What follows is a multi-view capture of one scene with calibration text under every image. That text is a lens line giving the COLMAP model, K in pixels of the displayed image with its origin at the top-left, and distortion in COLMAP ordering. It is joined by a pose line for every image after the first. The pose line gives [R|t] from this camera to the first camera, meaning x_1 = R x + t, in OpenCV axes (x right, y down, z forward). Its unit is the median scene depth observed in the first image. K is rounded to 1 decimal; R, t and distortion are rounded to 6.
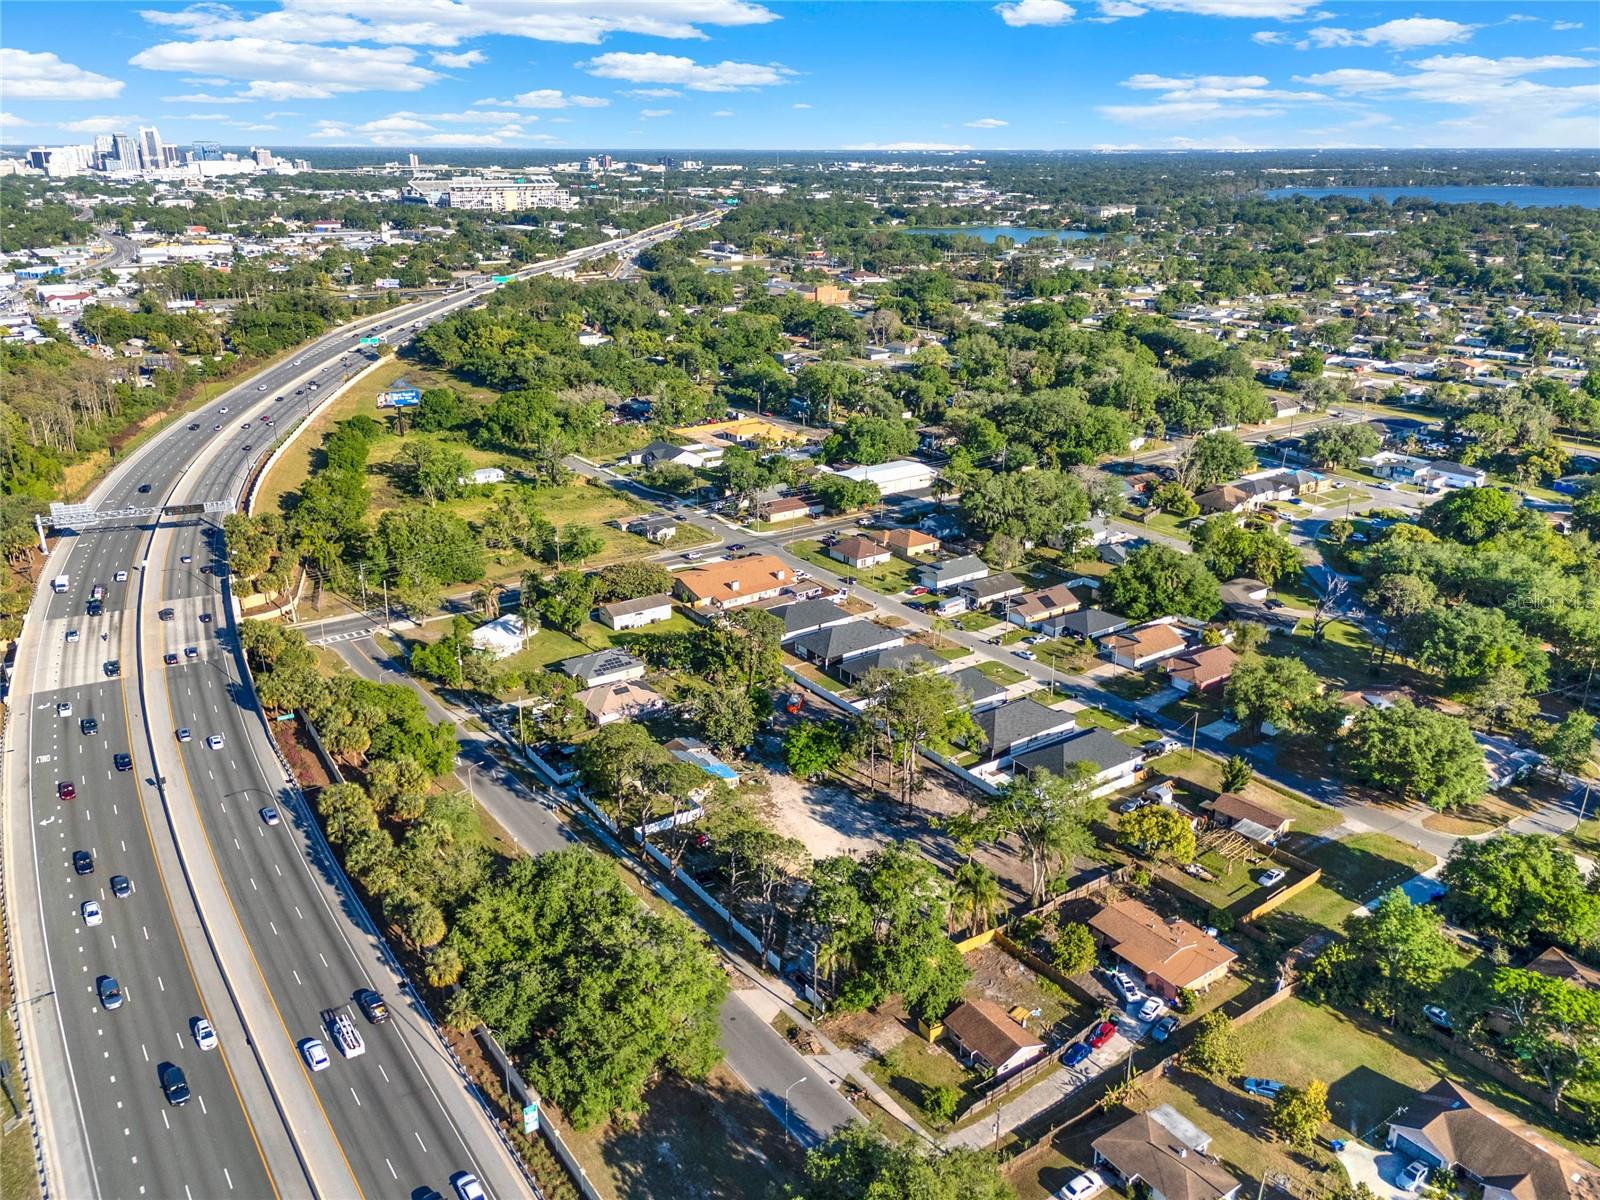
lens RADIAL K [[1194.5, 0, 806.5], [0, 1194.5, 598.2], [0, 0, 1]] dist [0.070002, -0.077748]
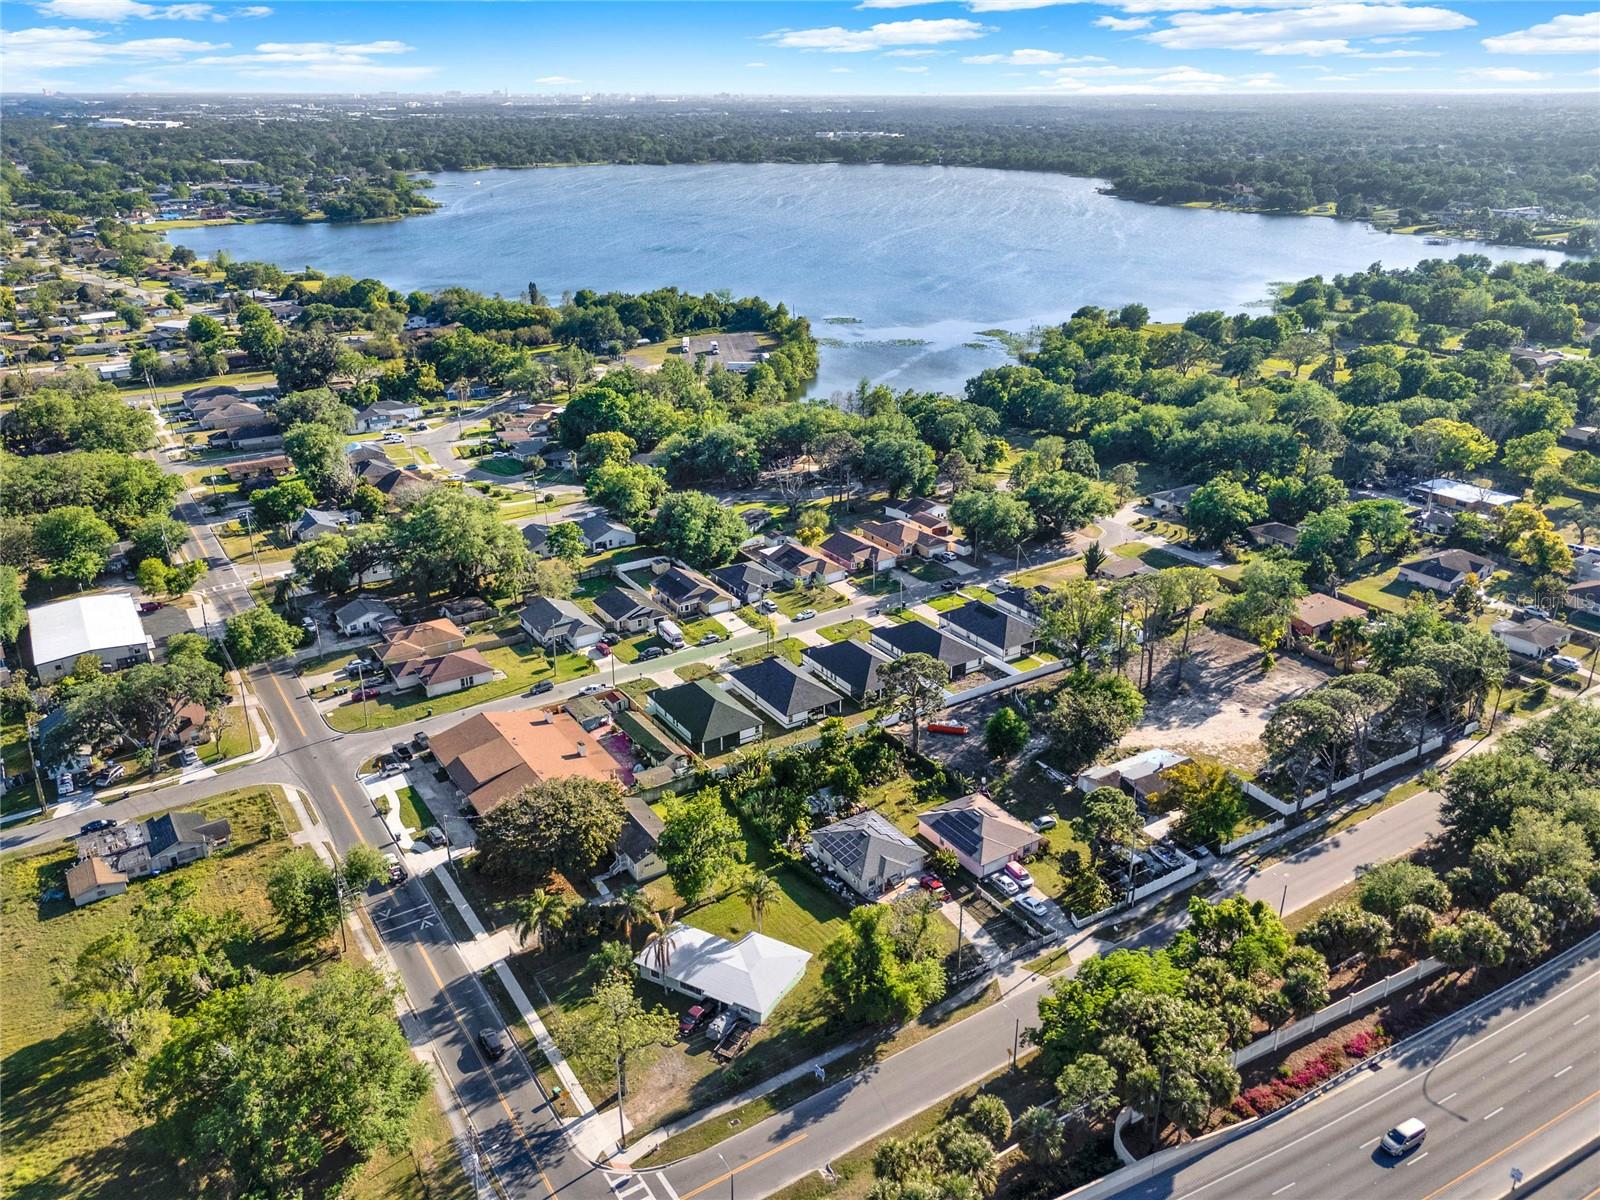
lens RADIAL K [[1194.5, 0, 806.5], [0, 1194.5, 598.2], [0, 0, 1]] dist [0.070002, -0.077748]
pose [[0.036492, -0.388637, 0.920668, -0.633031], [0.340925, 0.870854, 0.354096, -0.275954], [-0.939382, 0.300957, 0.164275, 0.721455]]
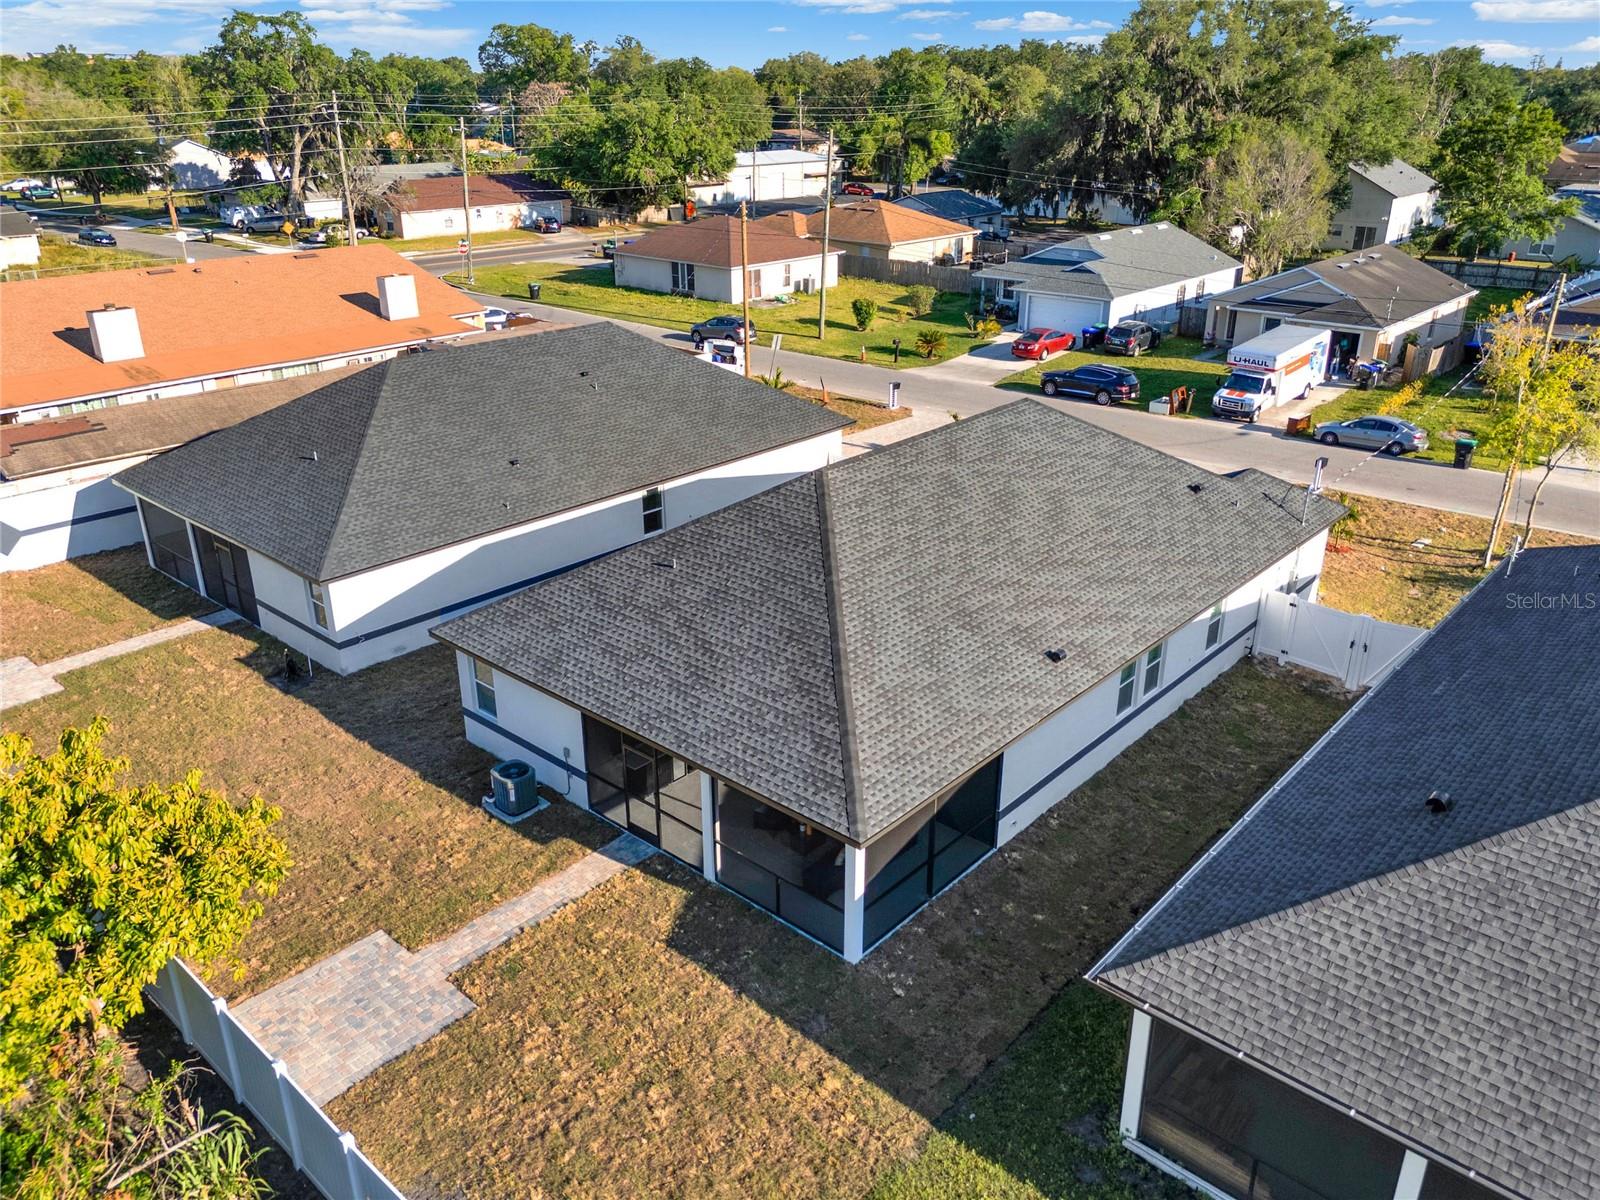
lens RADIAL K [[1194.5, 0, 806.5], [0, 1194.5, 598.2], [0, 0, 1]] dist [0.070002, -0.077748]
pose [[0.974256, -0.087989, 0.207567, -0.001673], [0.076938, 0.995184, 0.060741, 0.025531], [-0.211912, -0.043208, 0.976333, 0.775296]]
